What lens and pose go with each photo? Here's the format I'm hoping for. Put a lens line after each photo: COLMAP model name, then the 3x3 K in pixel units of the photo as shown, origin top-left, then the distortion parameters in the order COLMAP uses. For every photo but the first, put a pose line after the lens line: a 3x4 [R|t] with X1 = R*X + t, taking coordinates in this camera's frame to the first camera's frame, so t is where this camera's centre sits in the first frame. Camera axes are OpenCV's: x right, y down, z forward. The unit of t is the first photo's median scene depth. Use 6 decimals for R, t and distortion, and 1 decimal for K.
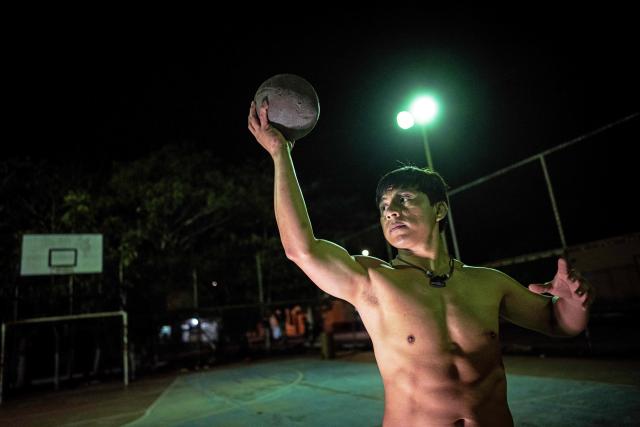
lens RADIAL K [[434.4, 0, 314.8], [0, 434.4, 214.9], [0, 0, 1]] dist [-0.005004, 0.000357]
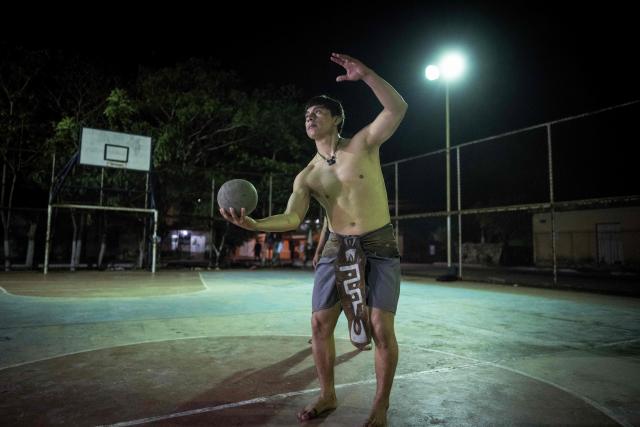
lens RADIAL K [[437.2, 0, 320.0], [0, 437.2, 213.5], [0, 0, 1]] dist [0.006012, -0.003078]
pose [[0.988156, 0.130246, 0.081142, -0.136006], [-0.140819, 0.979764, 0.142240, 0.016944], [-0.060974, -0.151982, 0.986501, -0.152416]]
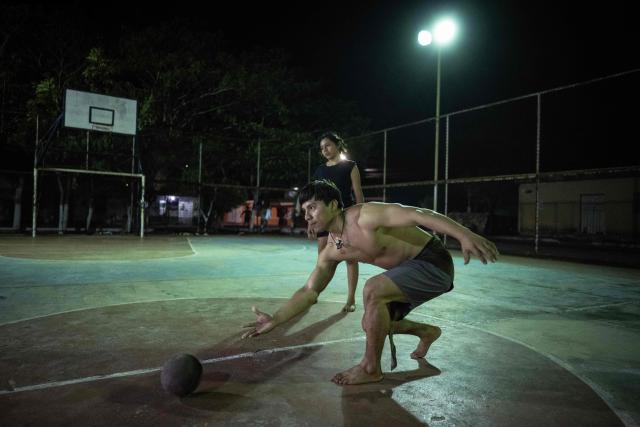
lens RADIAL K [[437.3, 0, 315.3], [0, 437.3, 219.0], [0, 0, 1]] dist [0.001955, 0.000862]
pose [[0.984807, 0.135358, 0.108782, -0.135257], [-0.156973, 0.961789, 0.224324, 0.016084], [-0.074261, -0.237991, 0.968424, -0.159469]]
